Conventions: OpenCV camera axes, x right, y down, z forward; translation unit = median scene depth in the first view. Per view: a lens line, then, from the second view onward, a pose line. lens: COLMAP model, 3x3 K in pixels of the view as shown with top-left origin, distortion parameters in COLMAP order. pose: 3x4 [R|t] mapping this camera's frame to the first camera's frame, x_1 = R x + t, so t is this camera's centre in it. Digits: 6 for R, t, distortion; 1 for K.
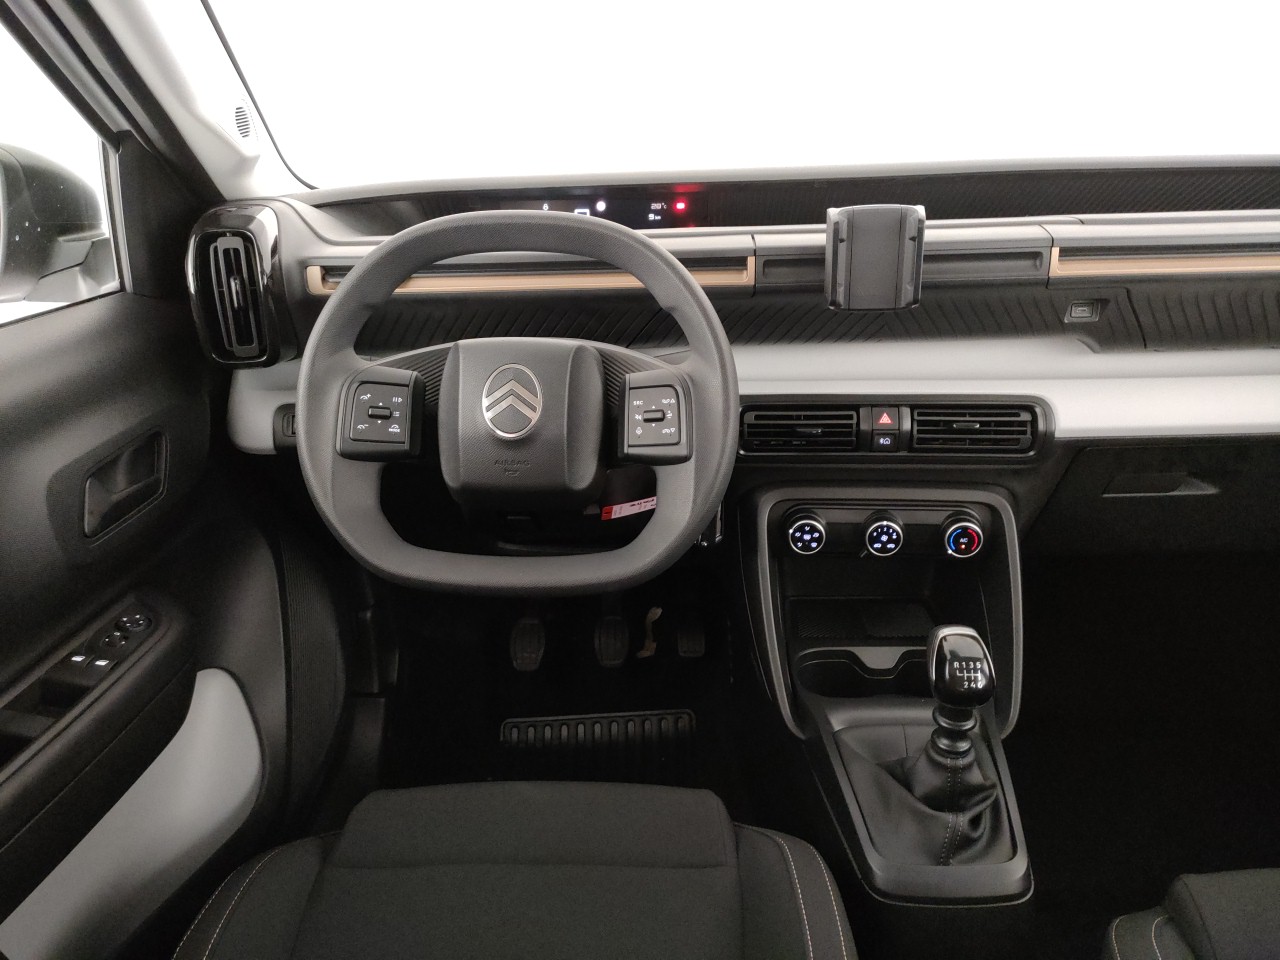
lens RADIAL K [[908.5, 0, 640.0], [0, 908.5, 480.0], [0, 0, 1]] dist [0.002681, 0.001503]
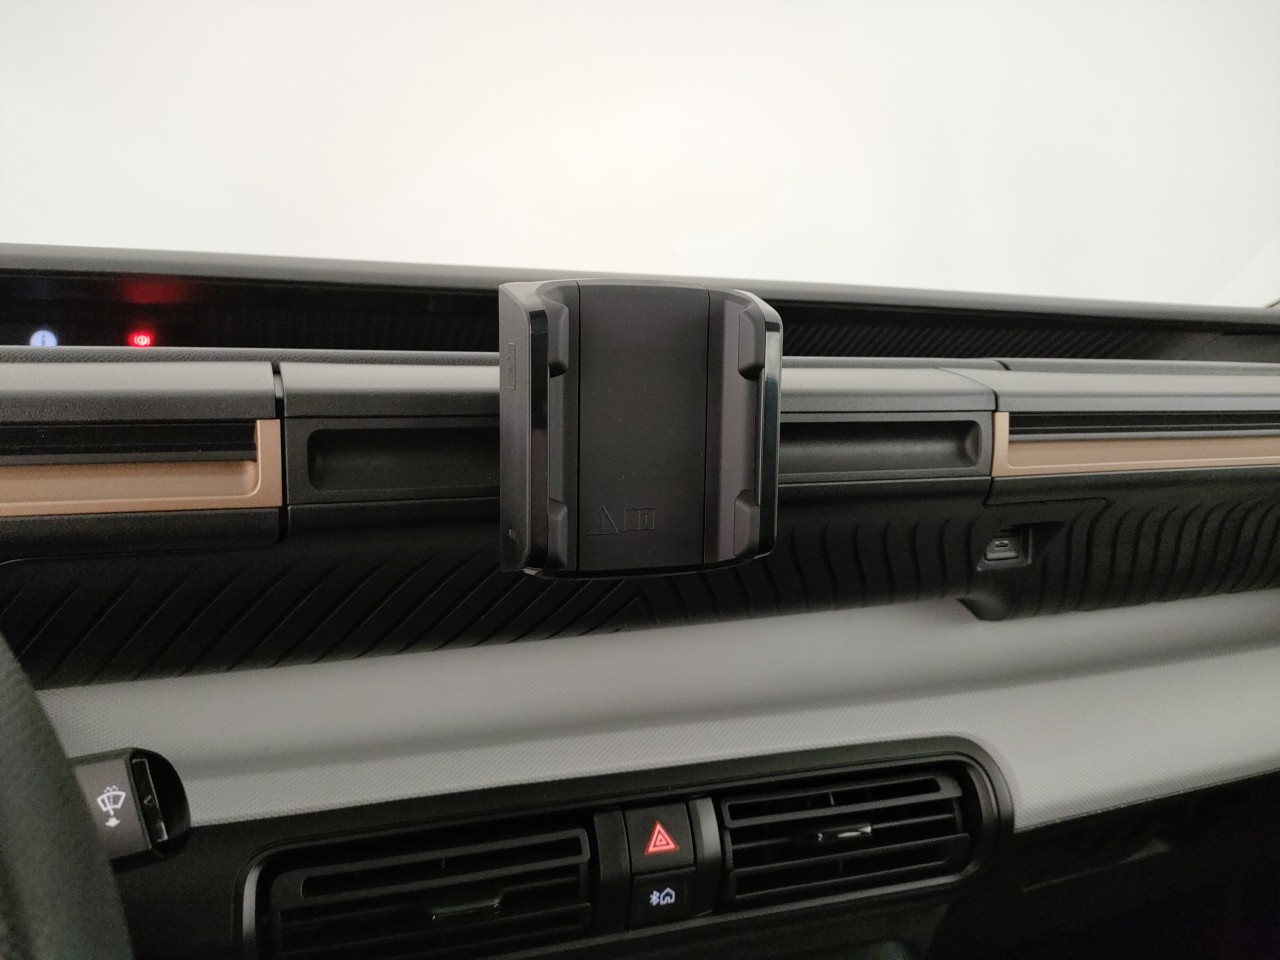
lens RADIAL K [[908.5, 0, 640.0], [0, 908.5, 480.0], [0, 0, 1]] dist [0.002681, 0.001503]
pose [[0.902875, -0.005430, 0.429868, 0.101547], [0.106144, 0.971779, -0.210664, -0.142490], [-0.416593, 0.235831, 0.877972, 0.660914]]
